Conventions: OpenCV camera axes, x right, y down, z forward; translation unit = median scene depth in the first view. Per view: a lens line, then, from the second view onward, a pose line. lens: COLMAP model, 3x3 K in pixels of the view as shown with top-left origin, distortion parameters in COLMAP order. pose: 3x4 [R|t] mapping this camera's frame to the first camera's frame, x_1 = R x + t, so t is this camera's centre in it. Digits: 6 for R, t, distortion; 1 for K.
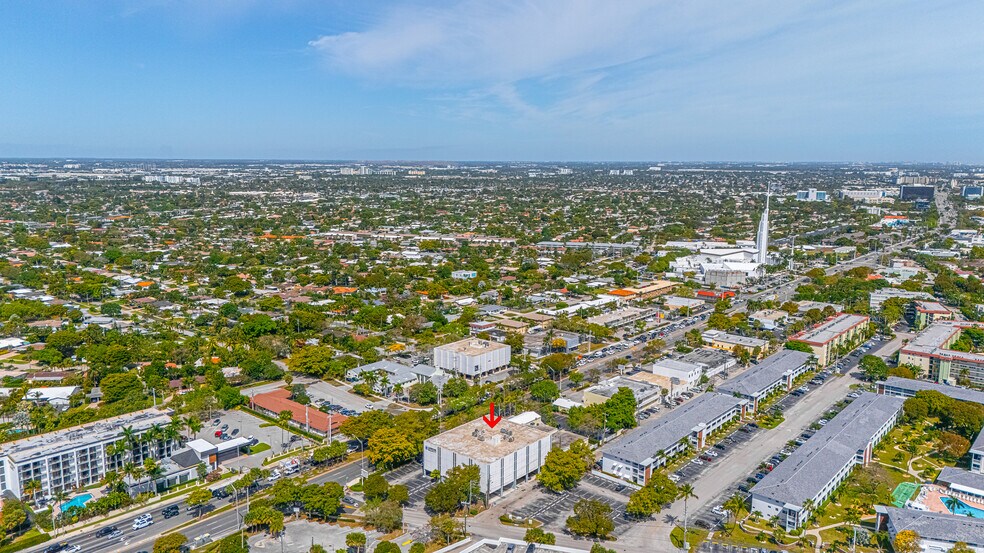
lens RADIAL K [[721.1, 0, 495.3], [0, 721.1, 273.4], [0, 0, 1]] dist [0.090629, -0.096699]
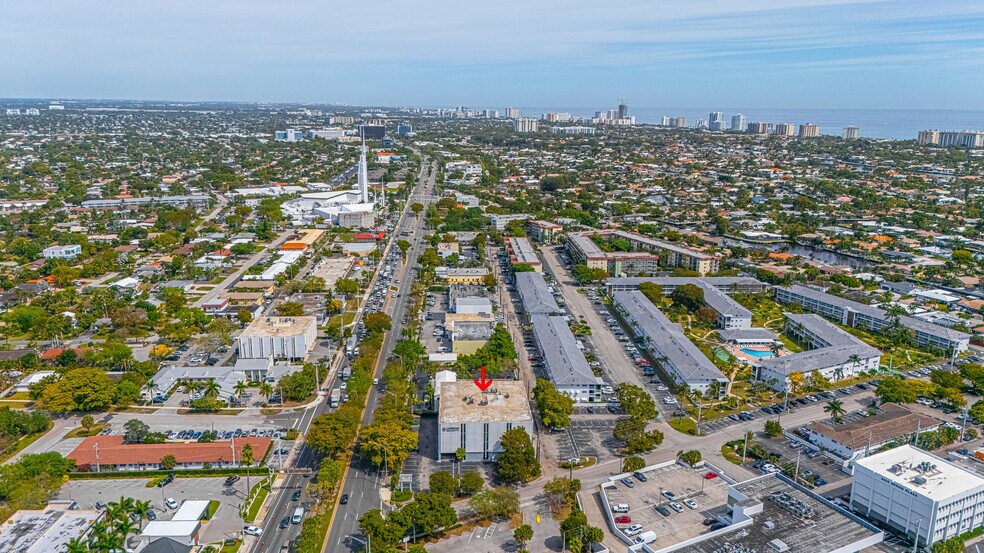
lens RADIAL K [[721.1, 0, 495.3], [0, 721.1, 273.4], [0, 0, 1]] dist [0.090629, -0.096699]
pose [[0.719771, -0.157769, 0.676047, -0.631897], [0.103174, 0.987329, 0.120566, -0.056375], [-0.686502, -0.017029, 0.726928, 0.296879]]
